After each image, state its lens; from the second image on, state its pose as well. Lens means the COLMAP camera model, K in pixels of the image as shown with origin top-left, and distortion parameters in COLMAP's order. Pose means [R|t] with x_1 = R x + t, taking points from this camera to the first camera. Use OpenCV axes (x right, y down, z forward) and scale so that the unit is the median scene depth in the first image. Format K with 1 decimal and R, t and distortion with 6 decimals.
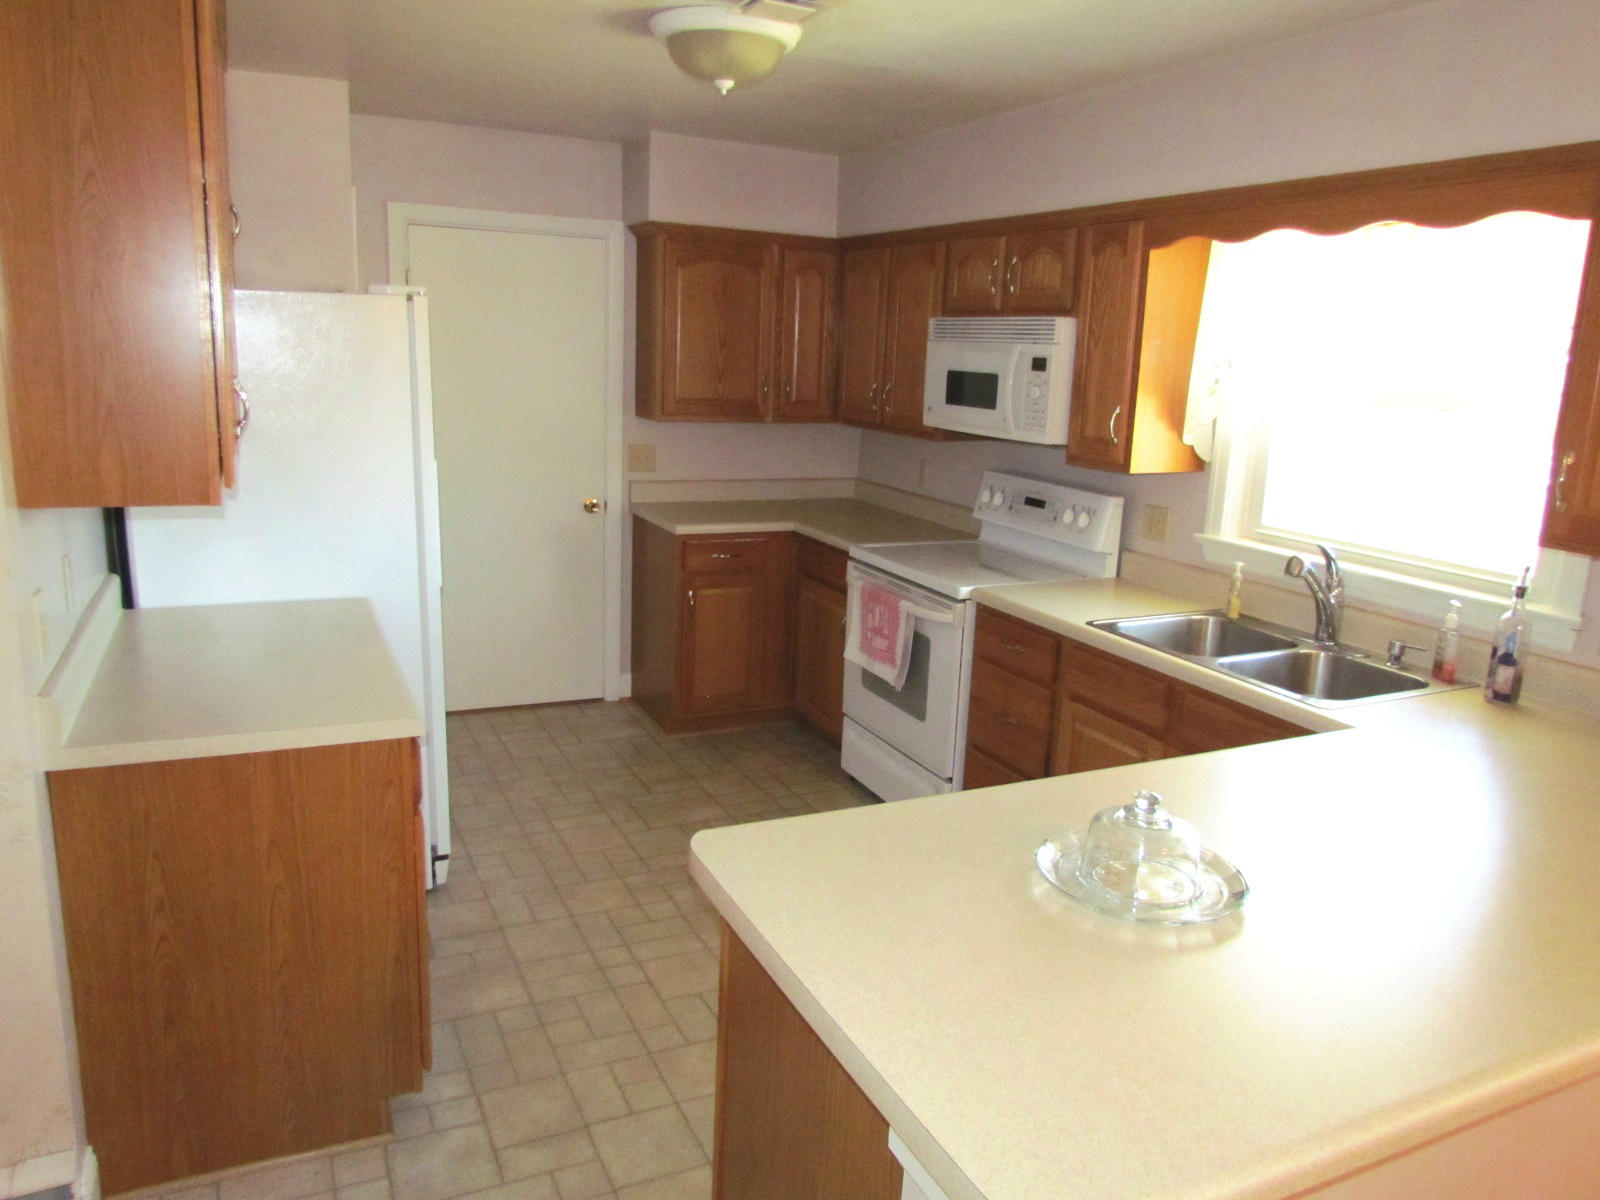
lens RADIAL K [[1164.8, 0, 810.9], [0, 1164.8, 602.5], [0, 0, 1]] dist [-0.020666, 0.003852]
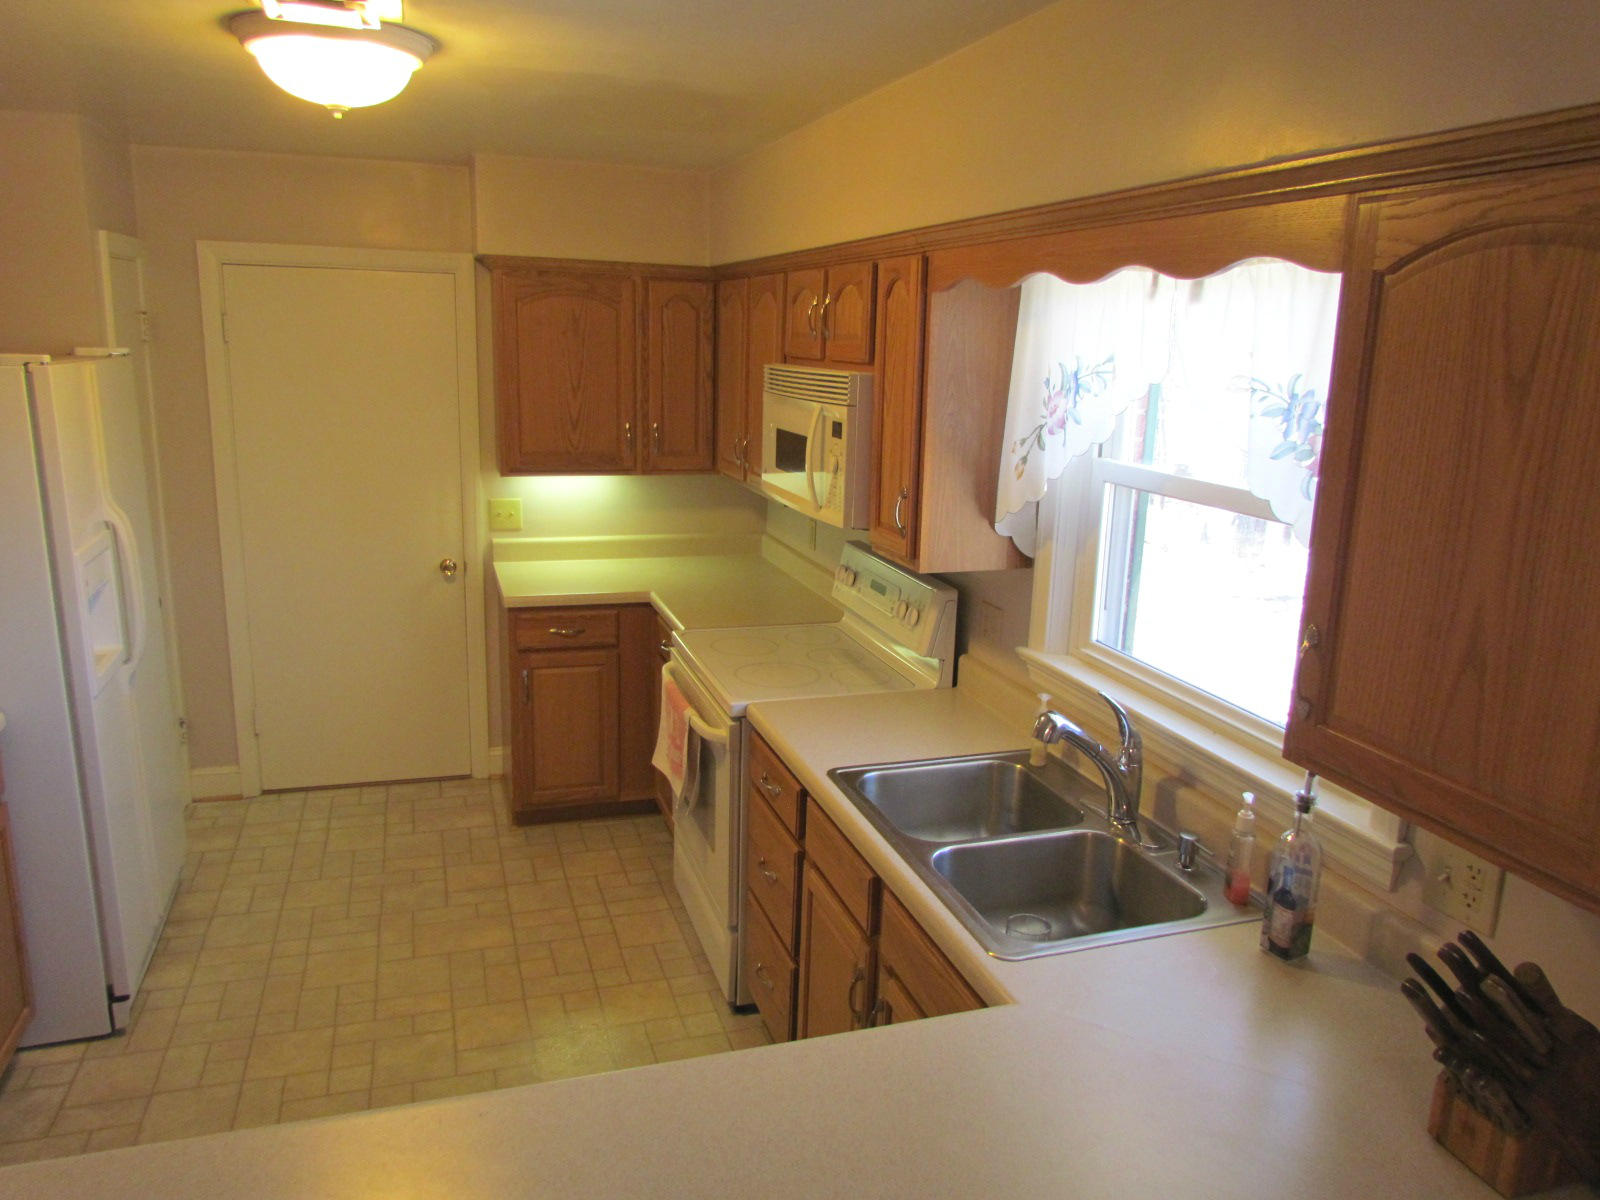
lens RADIAL K [[1164.8, 0, 810.9], [0, 1164.8, 602.5], [0, 0, 1]] dist [-0.020666, 0.003852]
pose [[0.990888, 0.021339, -0.132989, 0.268685], [-0.021038, 0.999772, 0.003674, -0.081154], [0.133037, -0.000843, 0.991111, 0.181838]]
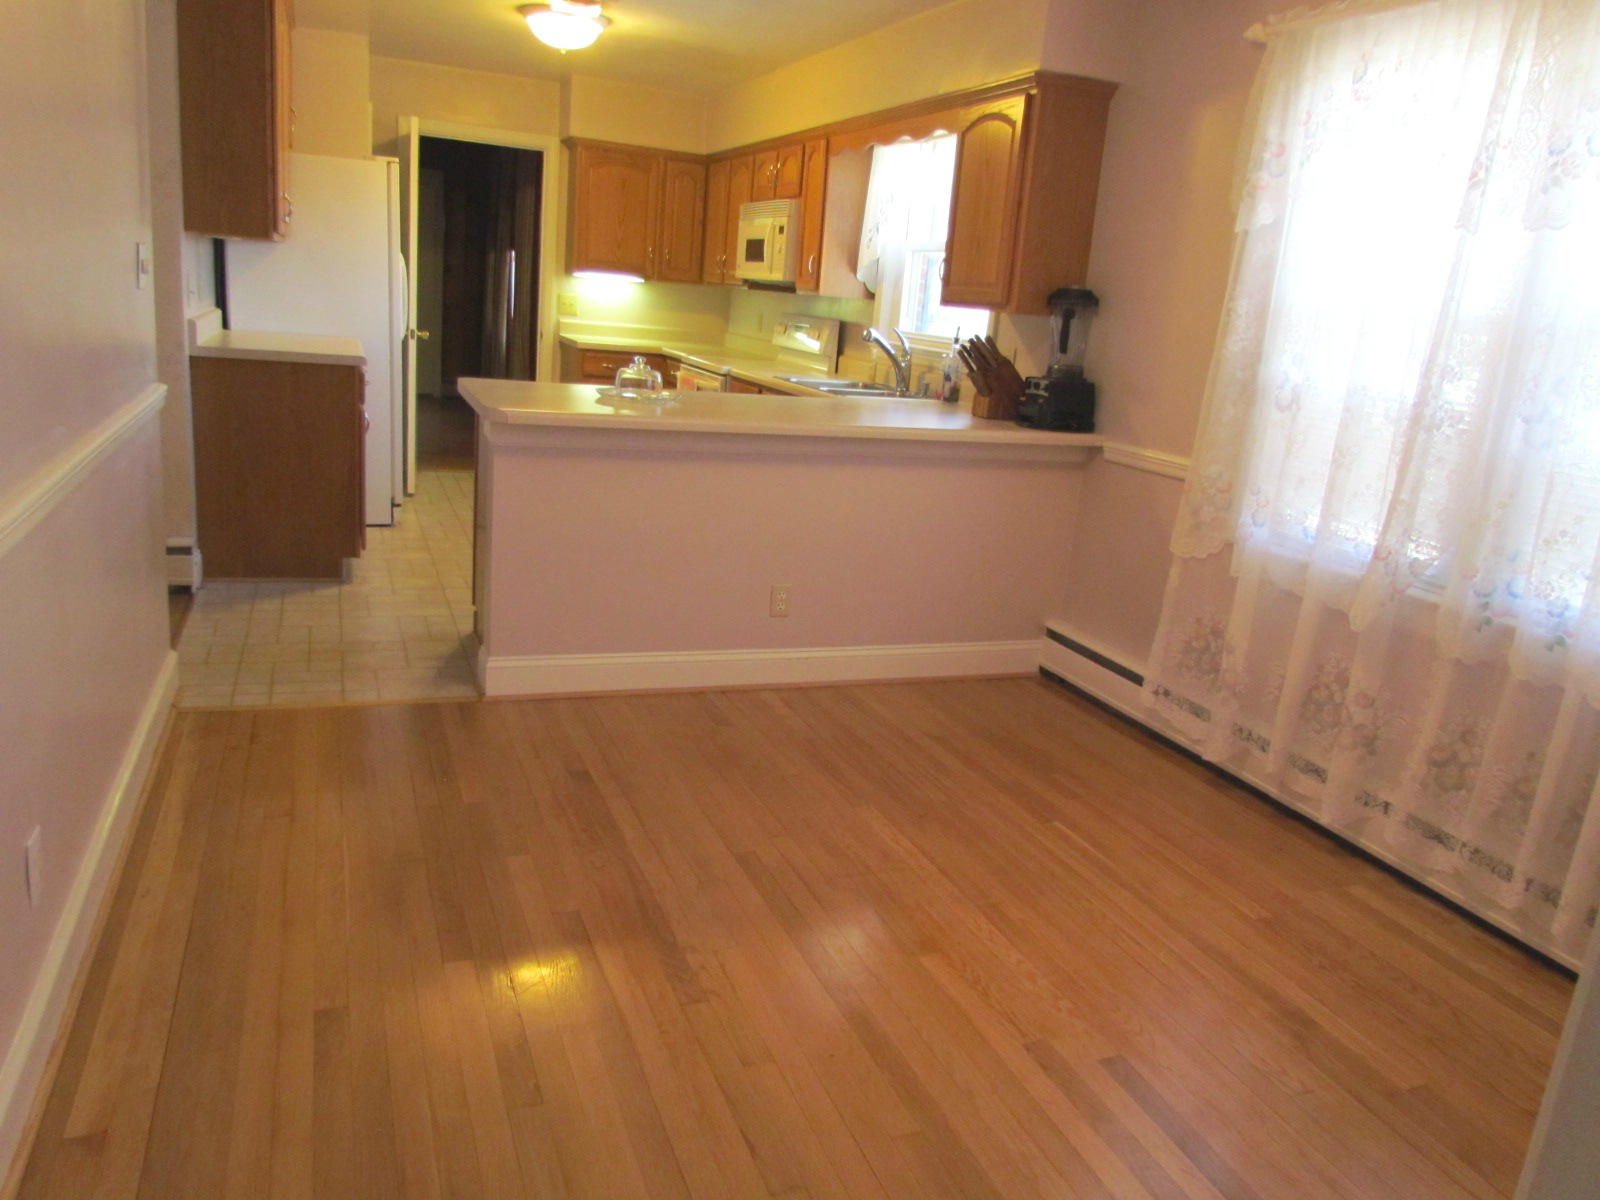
lens RADIAL K [[1179.6, 0, 800.0], [0, 1179.6, 600.0], [0, 0, 1]] dist [-0.000126, 0.003325]
pose [[0.995811, 0.064140, -0.065168, 0.335356], [-0.062339, 0.997625, 0.029309, 0.236431], [0.066893, -0.025124, 0.997444, -0.585693]]
